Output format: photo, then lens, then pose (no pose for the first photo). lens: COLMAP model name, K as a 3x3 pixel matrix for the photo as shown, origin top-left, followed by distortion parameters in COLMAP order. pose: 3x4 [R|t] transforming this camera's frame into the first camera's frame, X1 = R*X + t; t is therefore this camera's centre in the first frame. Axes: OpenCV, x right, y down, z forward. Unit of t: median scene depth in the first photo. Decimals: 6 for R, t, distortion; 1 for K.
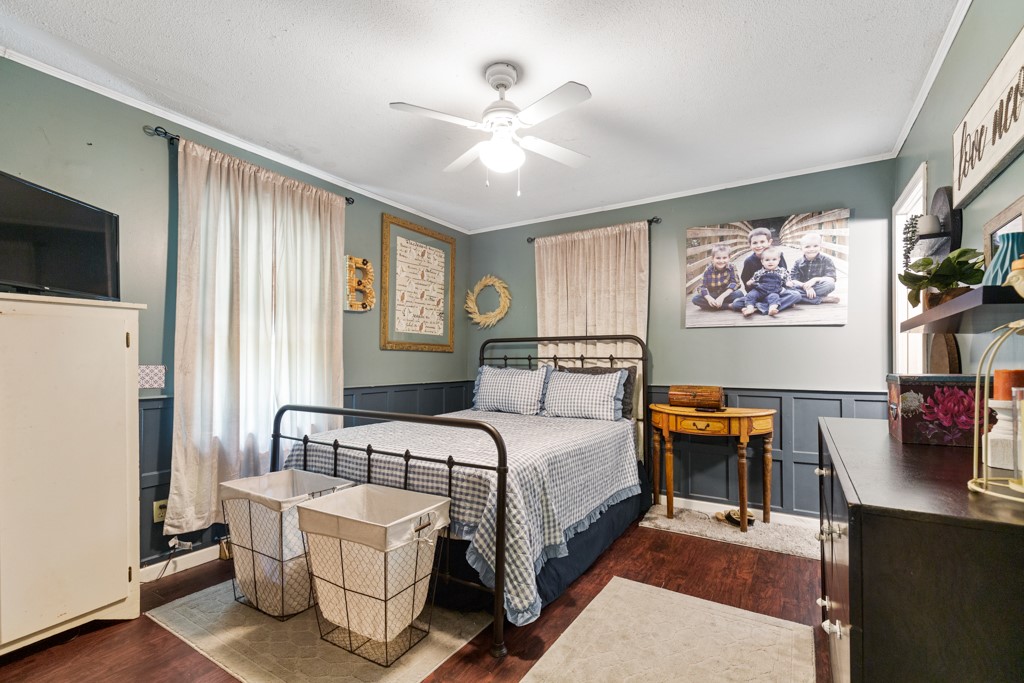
lens RADIAL K [[454.8, 0, 516.5], [0, 454.8, 355.3], [0, 0, 1]] dist [0.014790, -0.000057]
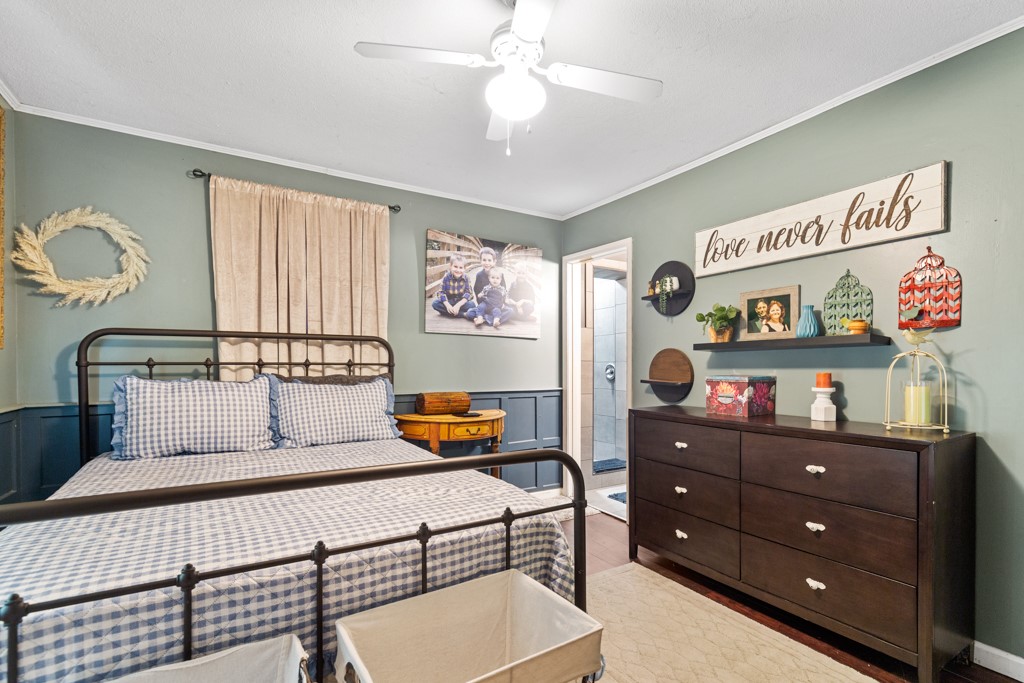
lens RADIAL K [[477.9, 0, 516.0], [0, 477.9, 369.5], [0, 0, 1]] dist [0.006060, 0.000074]
pose [[0.453458, -0.007237, 0.891248, -0.466216], [-0.010221, 0.999859, 0.013319, 0.002092], [-0.891219, -0.015149, 0.453320, 0.400234]]
